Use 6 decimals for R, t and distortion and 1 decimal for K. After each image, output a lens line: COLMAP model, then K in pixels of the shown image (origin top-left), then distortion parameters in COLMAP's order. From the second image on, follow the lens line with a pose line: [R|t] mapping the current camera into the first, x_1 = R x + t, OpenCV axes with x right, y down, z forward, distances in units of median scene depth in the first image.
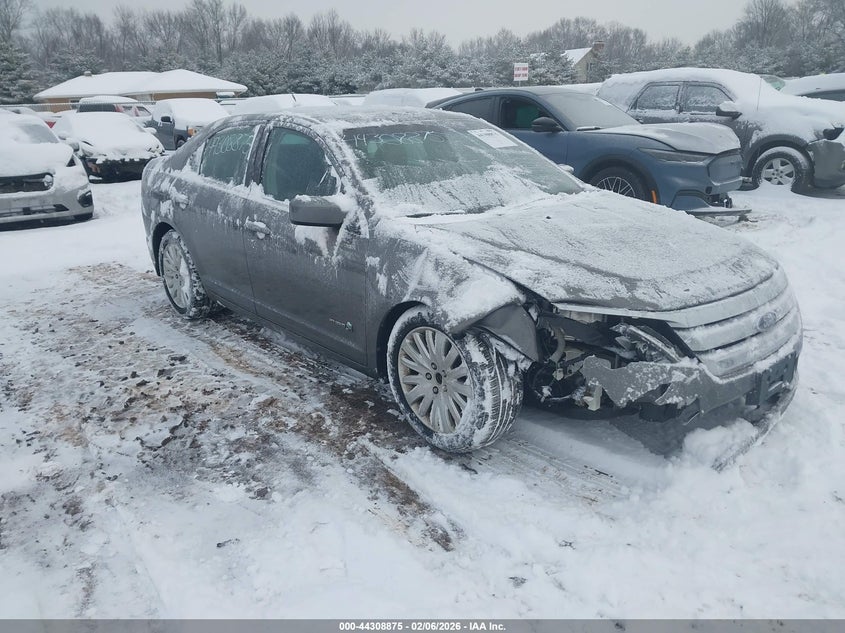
lens RADIAL K [[711.7, 0, 422.6], [0, 711.7, 317.5], [0, 0, 1]] dist [0.003788, -0.010138]
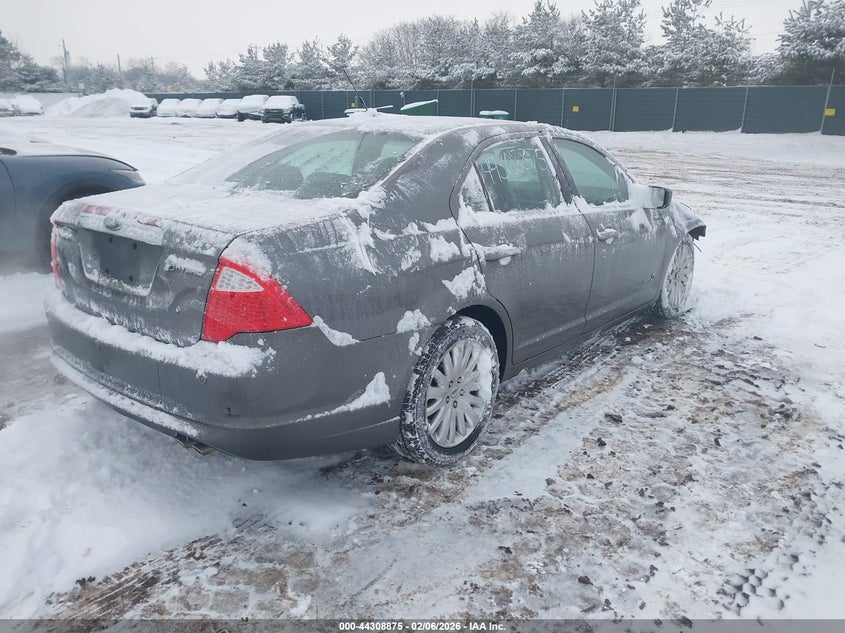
lens RADIAL K [[711.7, 0, 423.1], [0, 711.7, 315.7], [0, 0, 1]] dist [0.003788, -0.010138]
pose [[-0.219780, -0.242753, 0.944864, -1.084426], [0.285756, 0.910043, 0.300275, -0.374807], [-0.932760, 0.335995, -0.130641, 1.325476]]
